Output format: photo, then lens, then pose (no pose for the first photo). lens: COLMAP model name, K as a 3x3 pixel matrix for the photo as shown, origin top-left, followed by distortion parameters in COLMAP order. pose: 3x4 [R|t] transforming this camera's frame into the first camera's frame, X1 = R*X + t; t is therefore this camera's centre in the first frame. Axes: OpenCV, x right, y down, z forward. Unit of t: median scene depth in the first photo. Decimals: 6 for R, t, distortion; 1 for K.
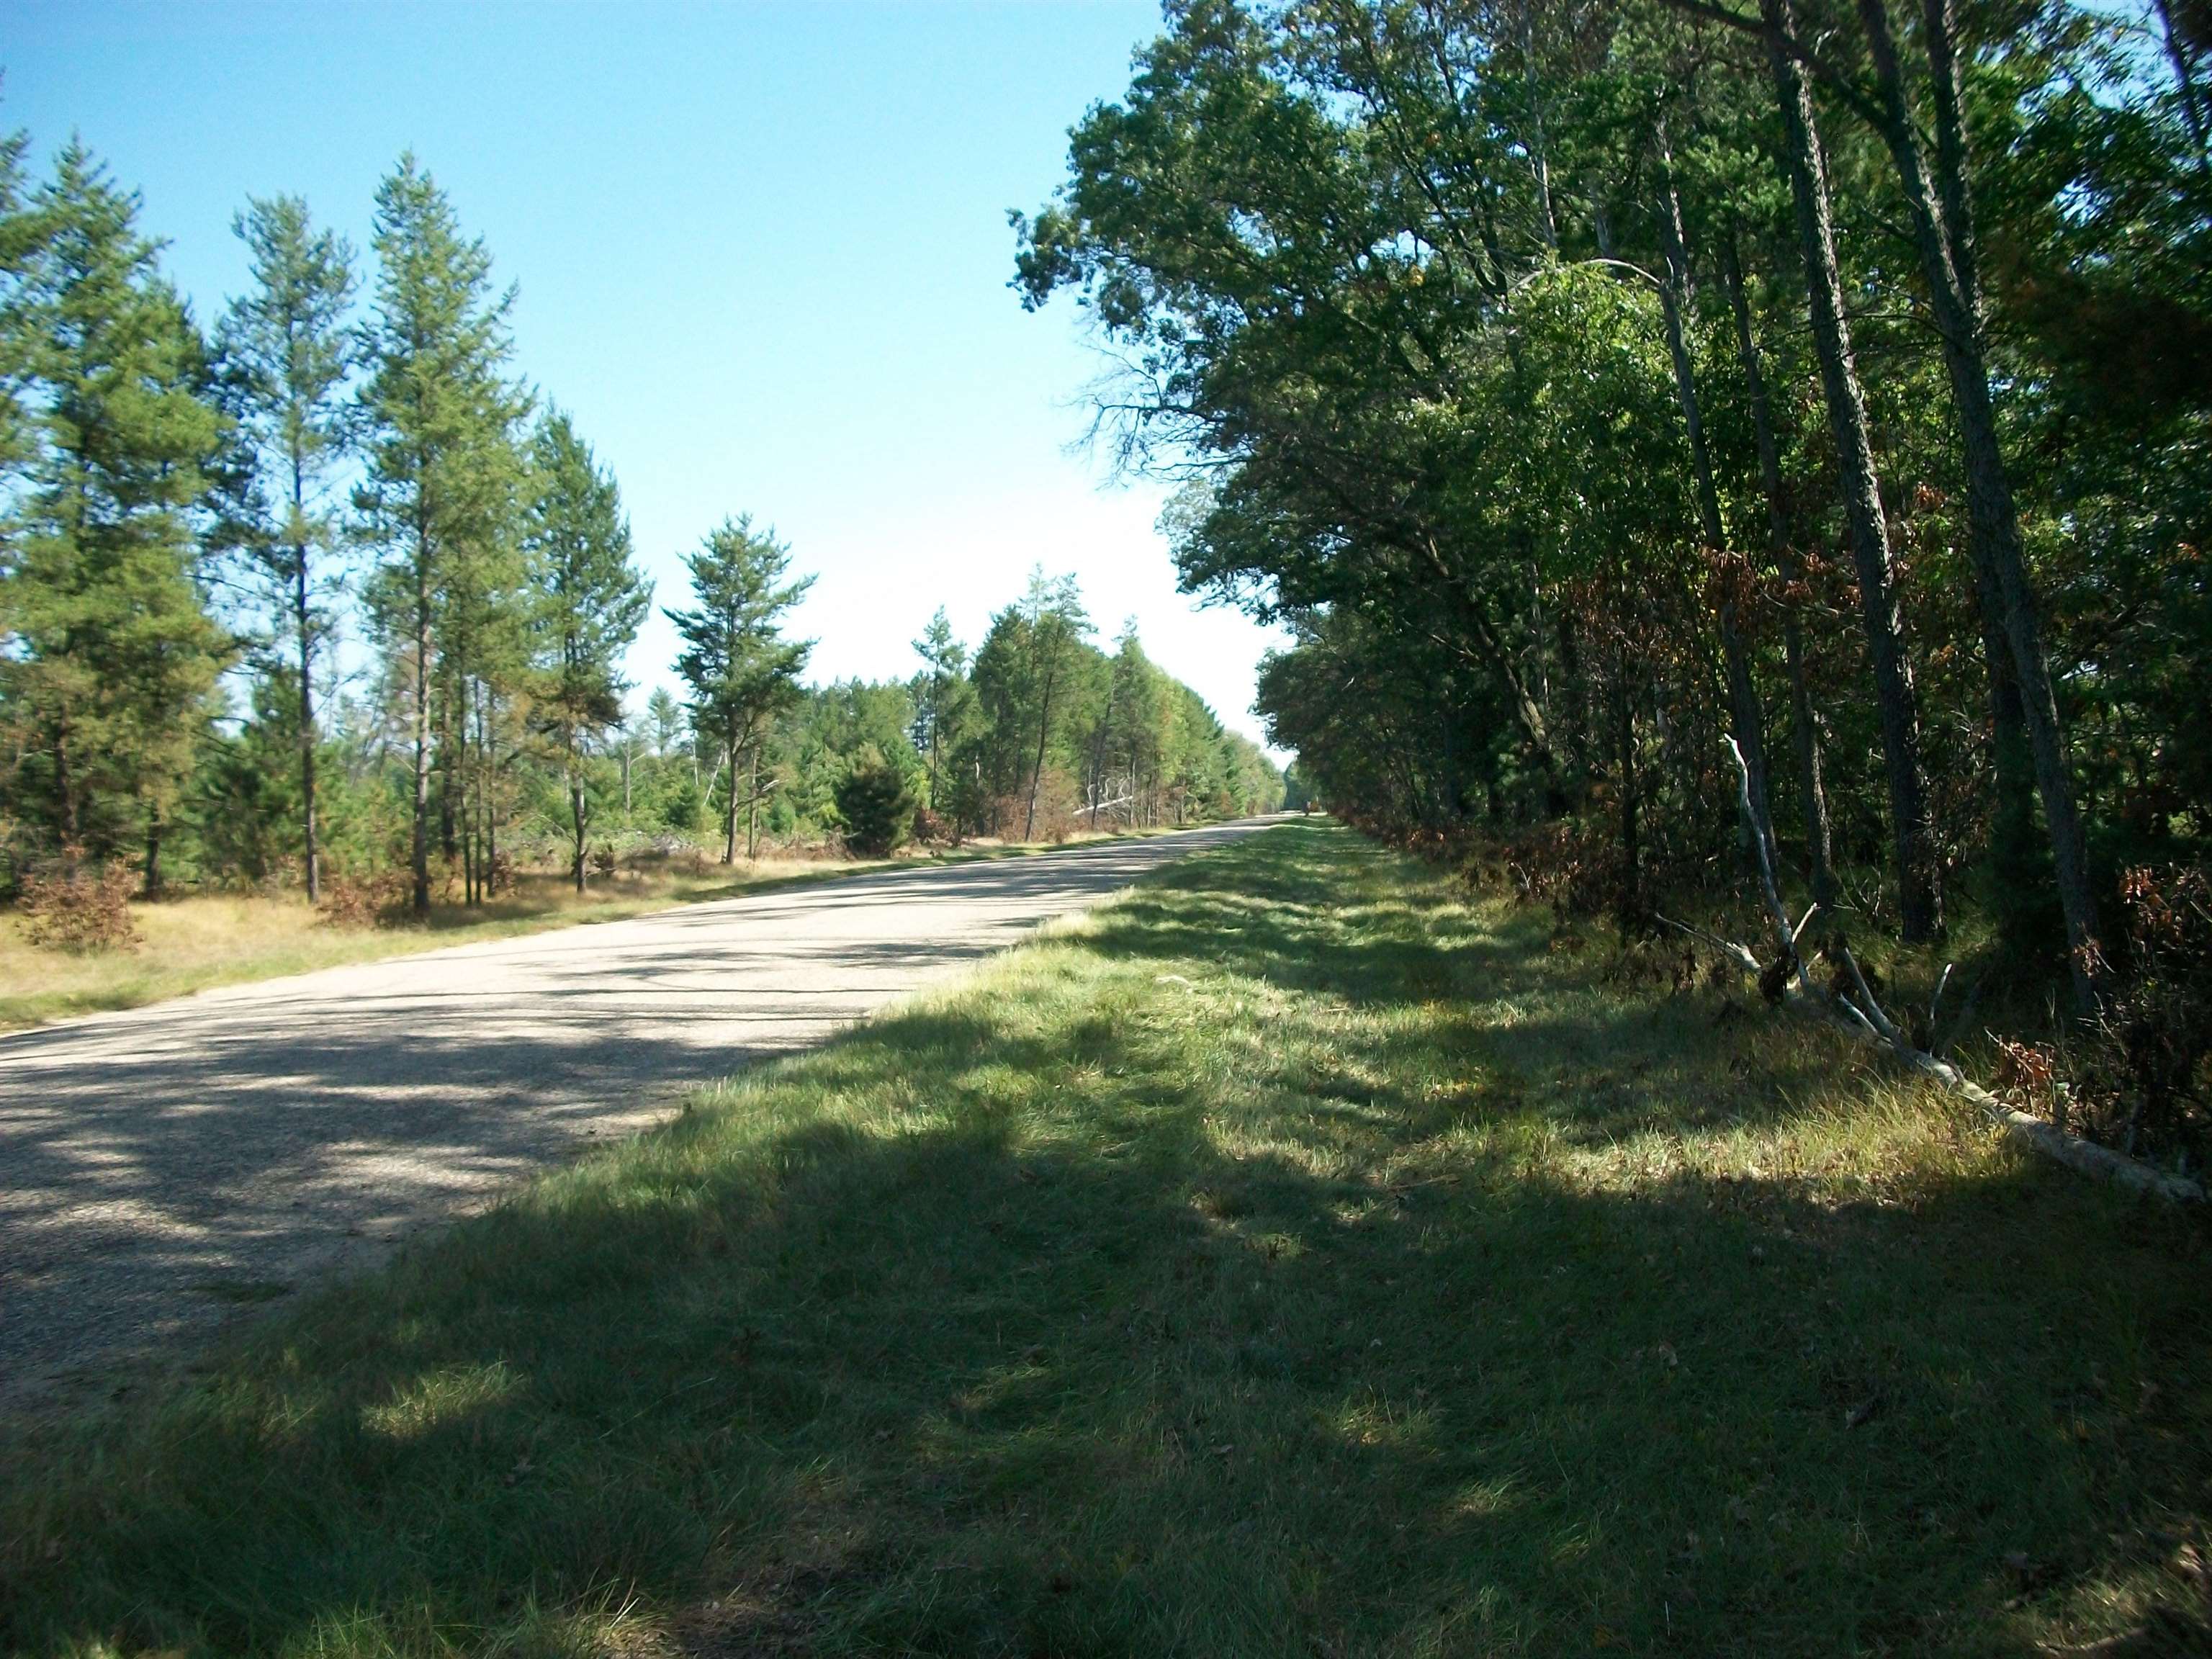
lens RADIAL K [[2094.6, 0, 1103.4], [0, 2094.6, 829.2], [0, 0, 1]] dist [-0.101893, 0.000000]
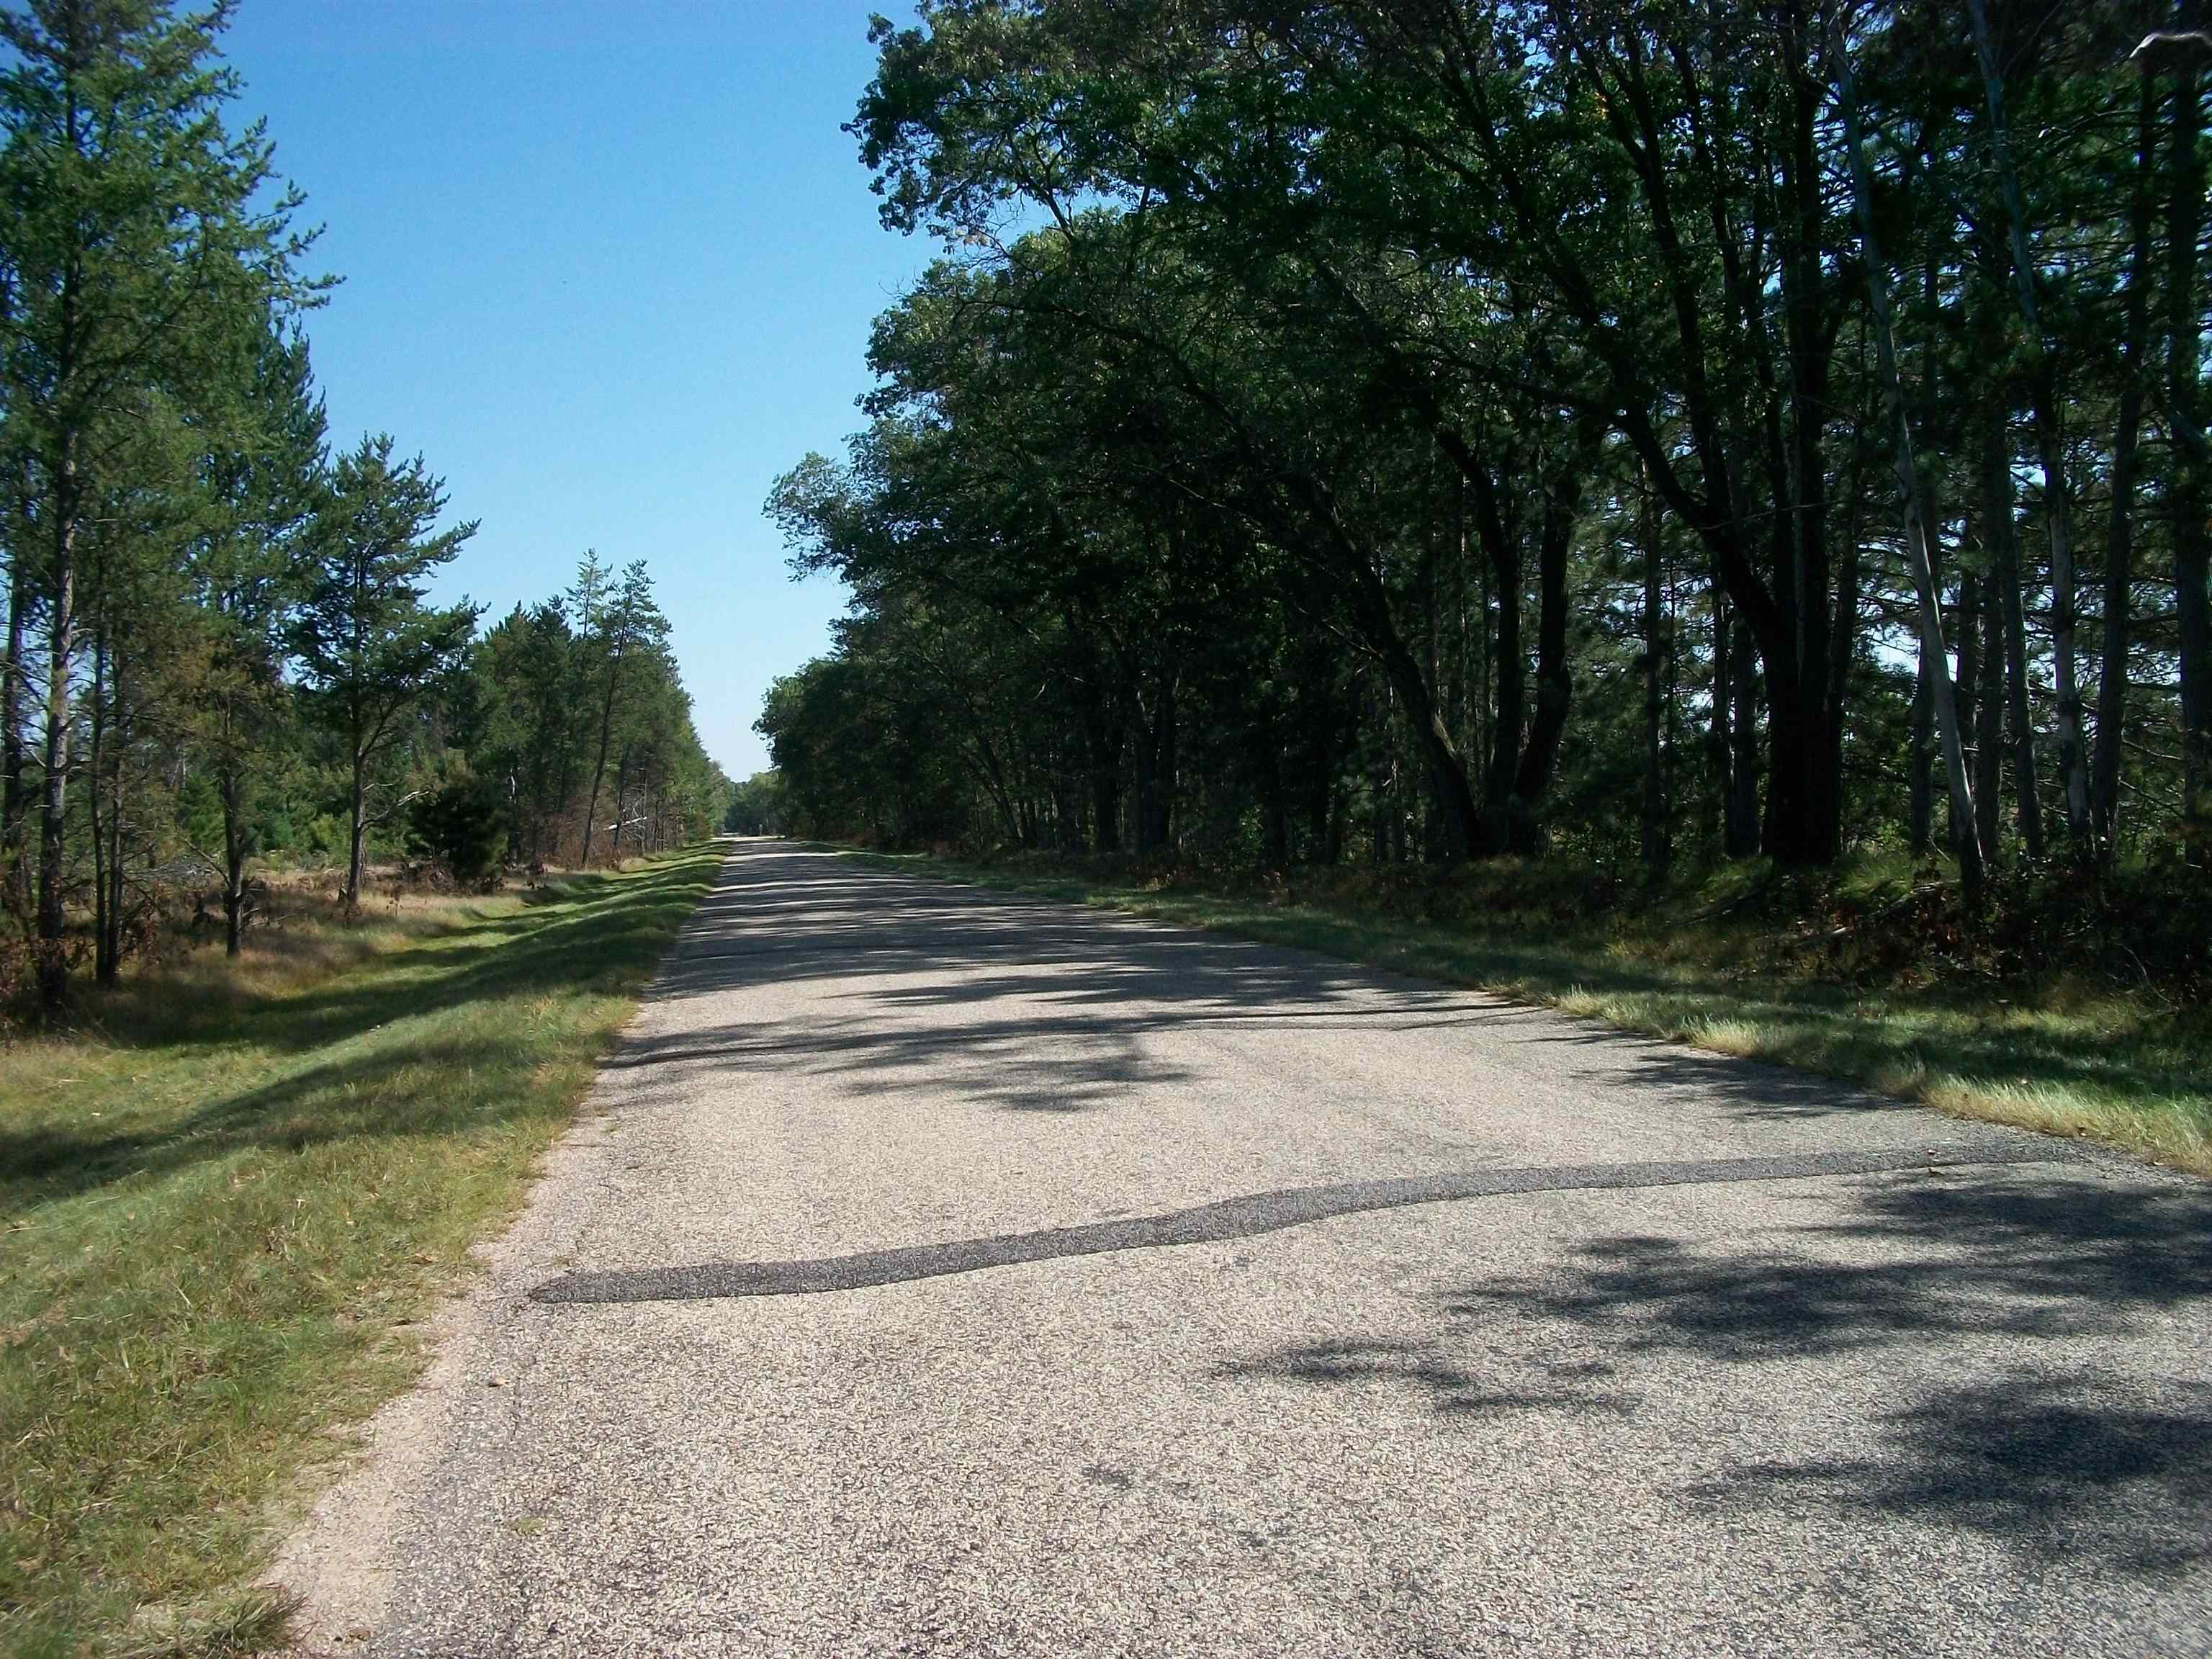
lens RADIAL K [[2094.6, 0, 1109.0], [0, 2094.6, 830.5], [0, 0, 1]] dist [-0.101893, 0.000000]
pose [[0.962403, 0.014170, 0.271256, -0.119485], [-0.011354, 0.999864, -0.011950, -0.003357], [-0.271388, 0.008421, 0.962433, 0.213931]]
